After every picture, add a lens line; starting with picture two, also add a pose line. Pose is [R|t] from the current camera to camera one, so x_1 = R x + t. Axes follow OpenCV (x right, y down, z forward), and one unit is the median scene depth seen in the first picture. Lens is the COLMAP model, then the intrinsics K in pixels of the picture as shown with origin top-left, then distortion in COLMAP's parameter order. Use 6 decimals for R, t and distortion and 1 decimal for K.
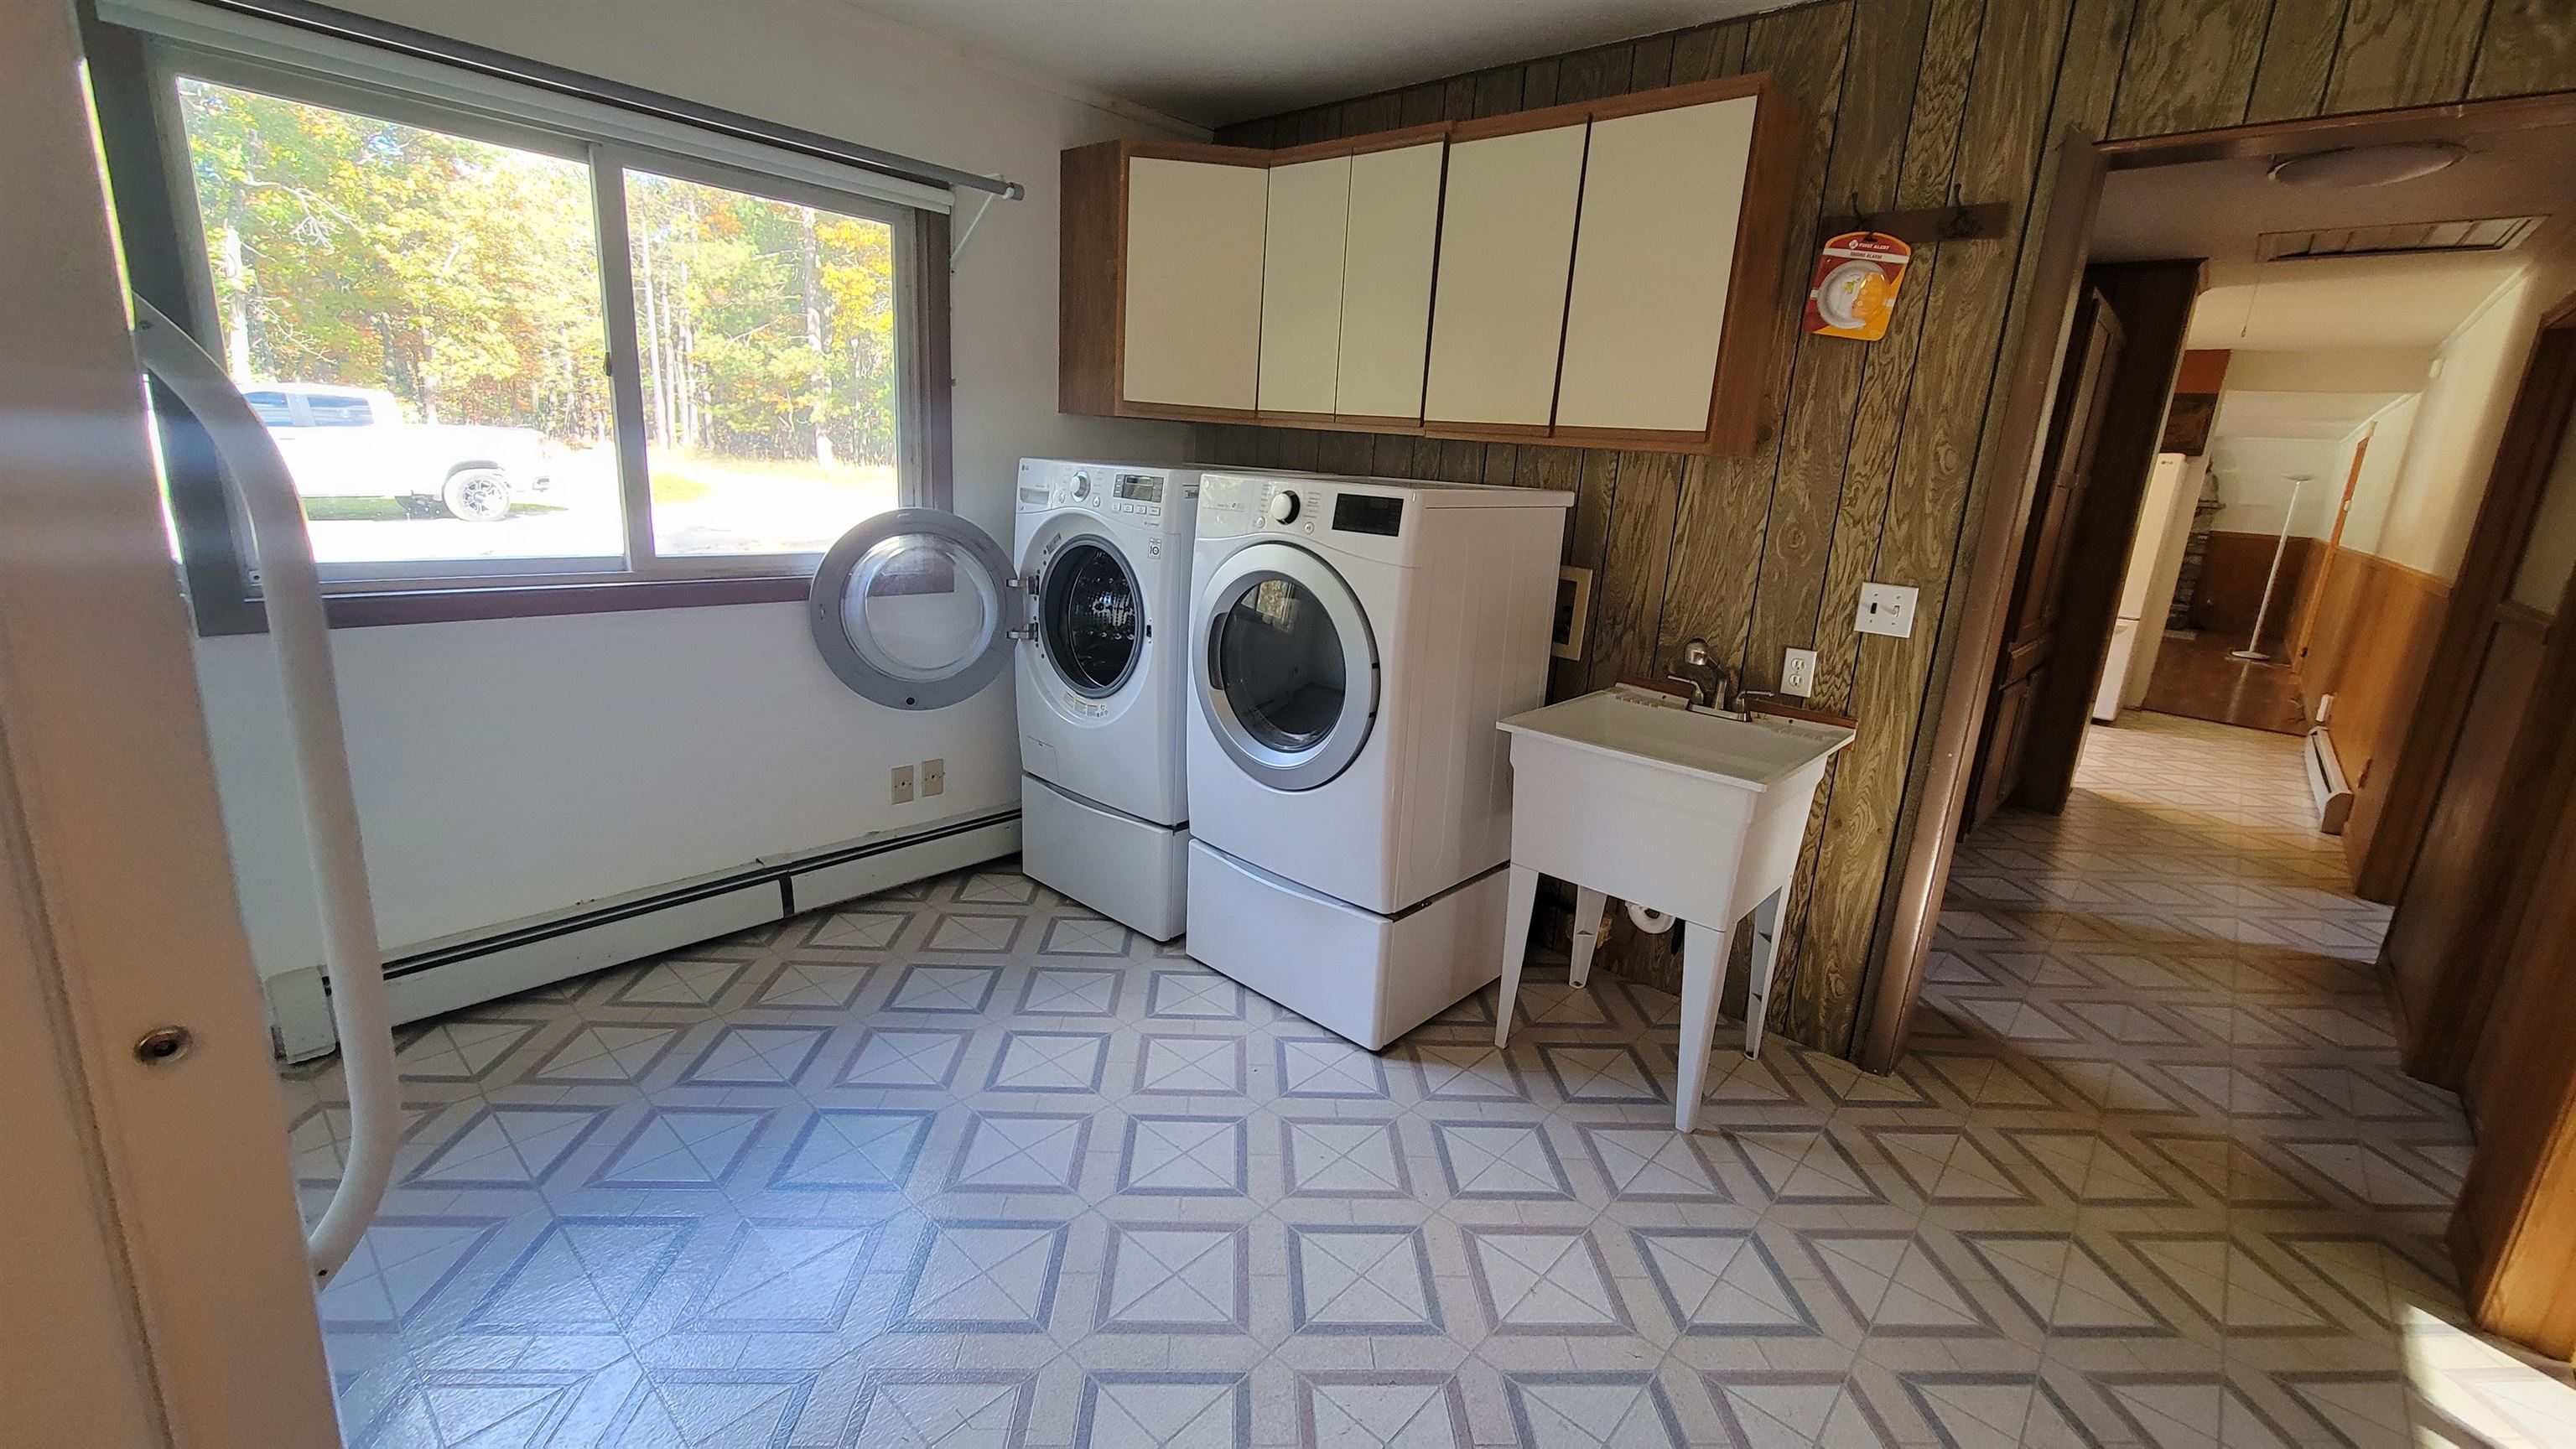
lens RADIAL K [[1050.9, 0, 1294.1], [0, 1050.9, 724.9], [0, 0, 1]] dist [-0.004789, -0.000768]
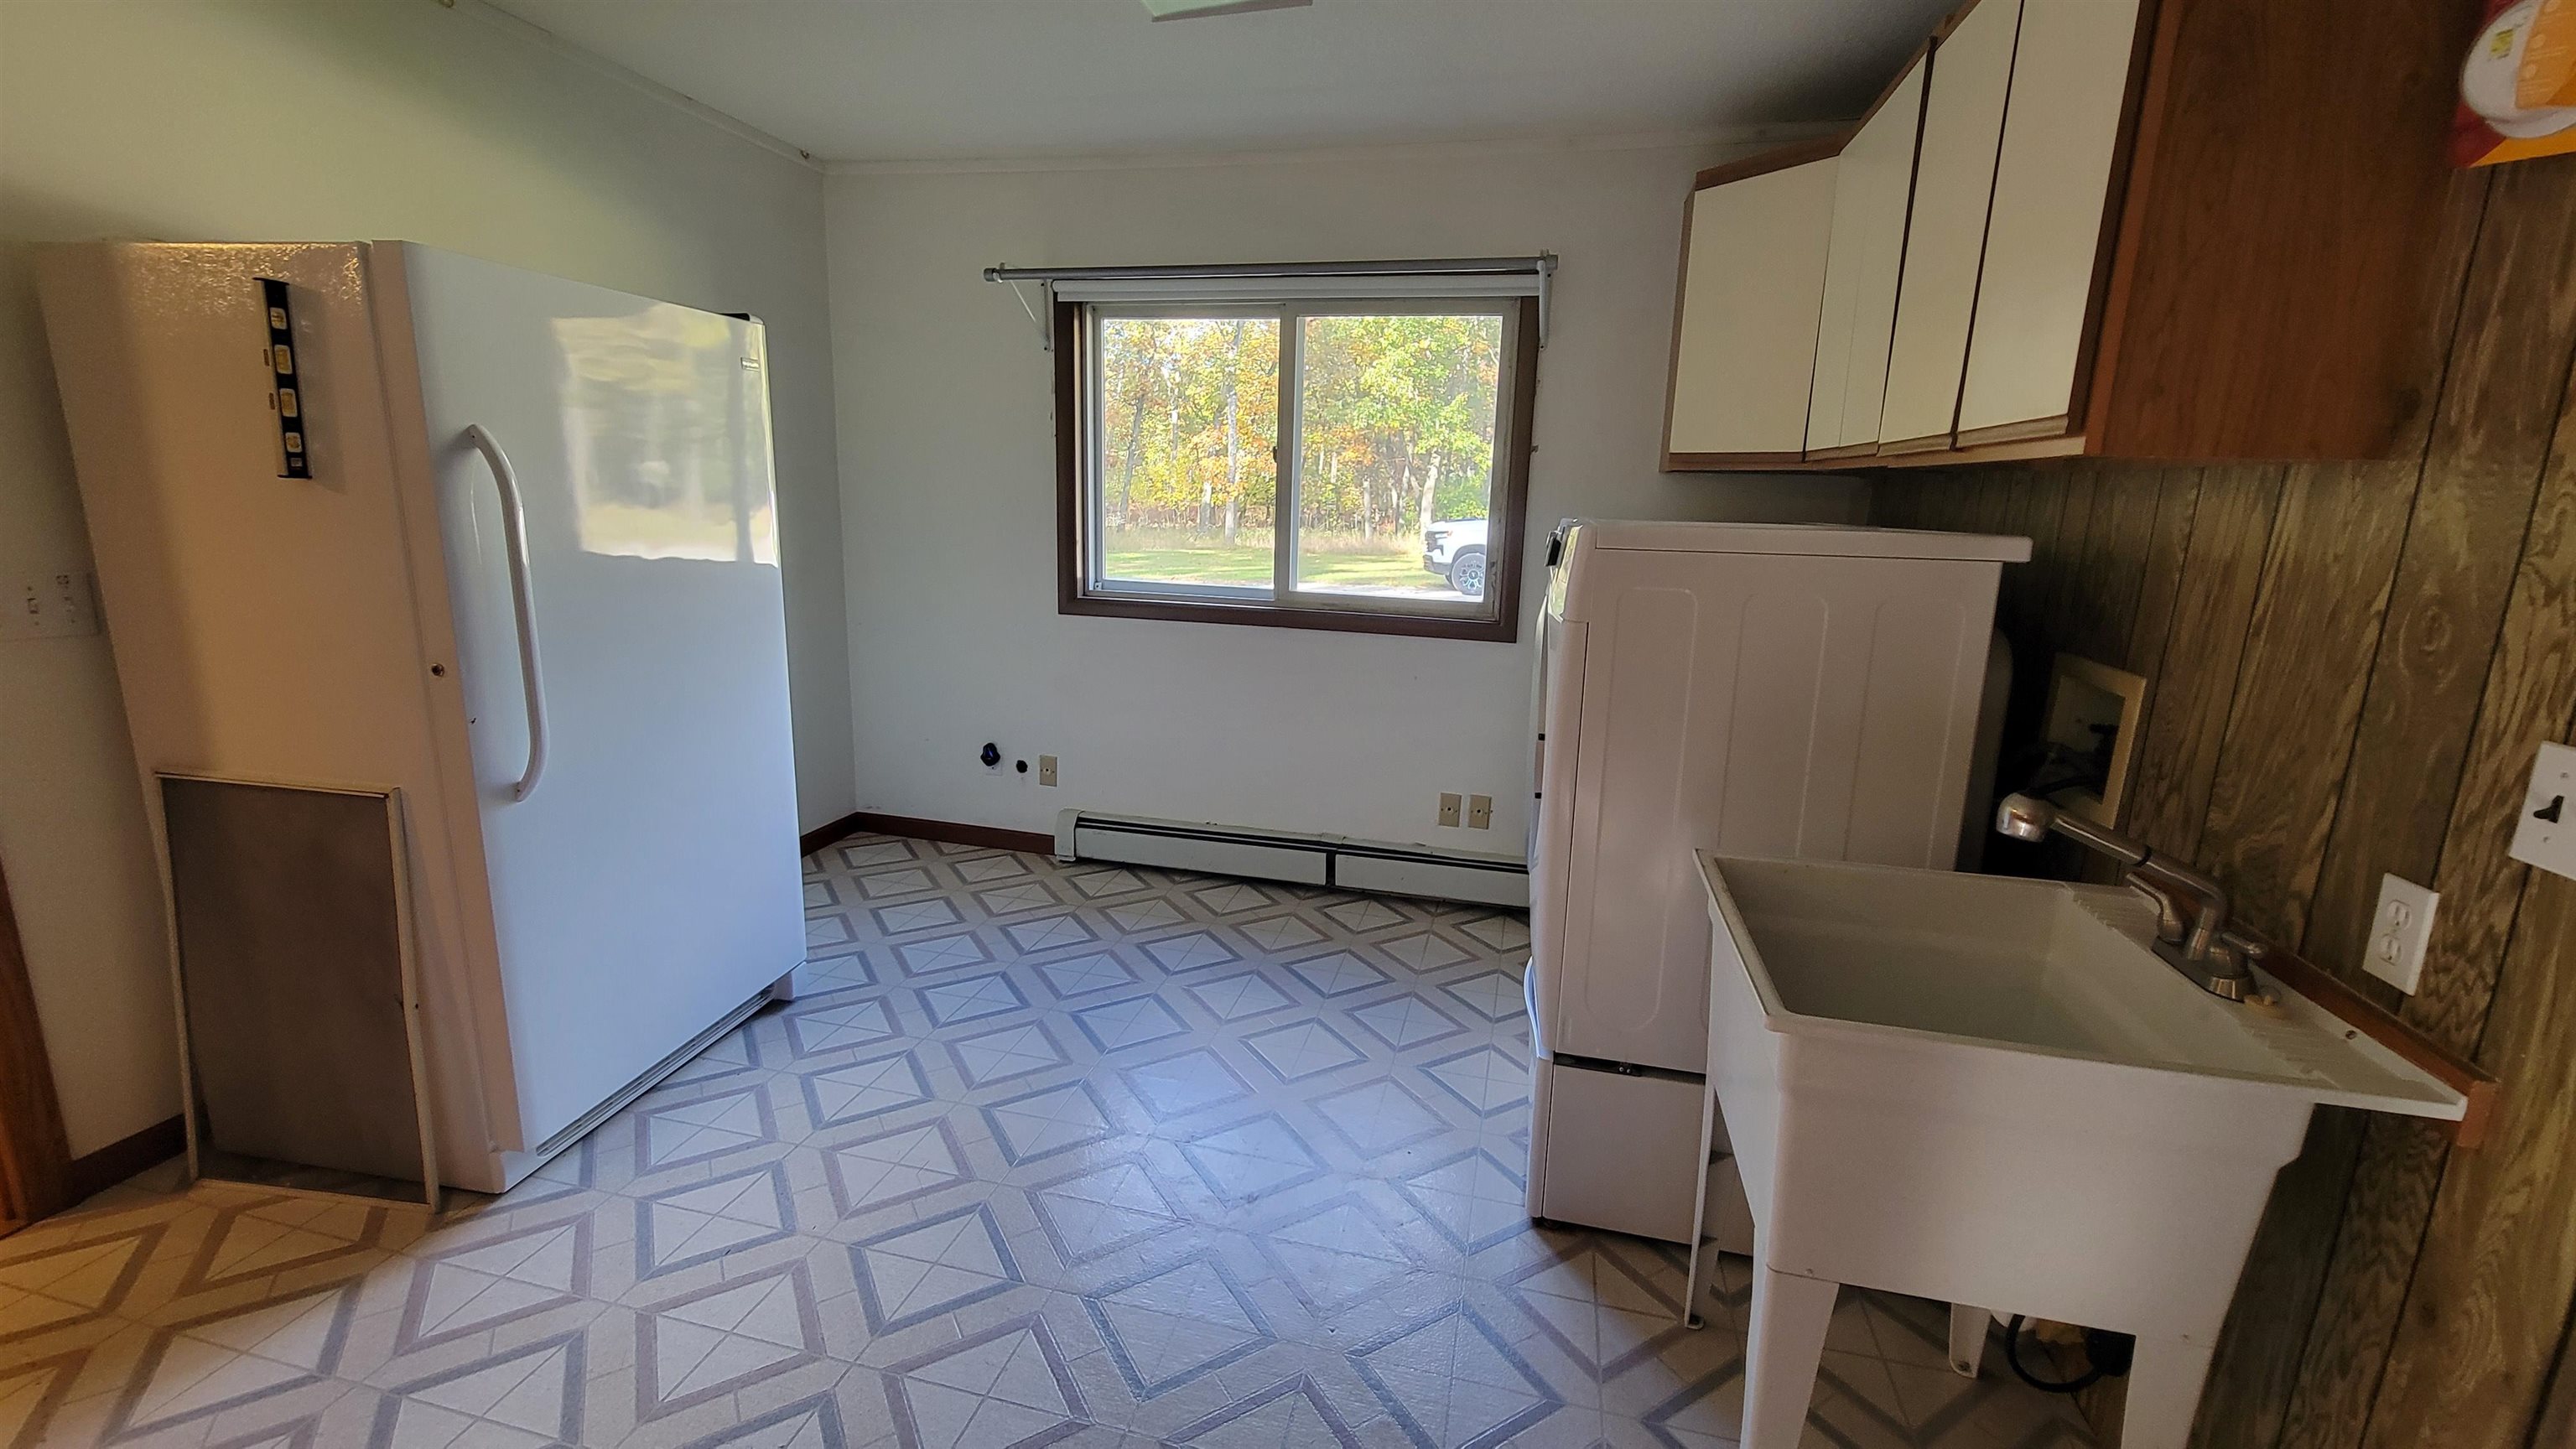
lens RADIAL K [[1050.9, 0, 1286.8], [0, 1050.9, 721.3], [0, 0, 1]] dist [-0.004789, -0.000768]
pose [[0.465461, 0.141364, -0.873706, 0.628039], [-0.221562, 0.974341, 0.039611, -0.050001], [0.856888, 0.175143, 0.484839, 0.372670]]
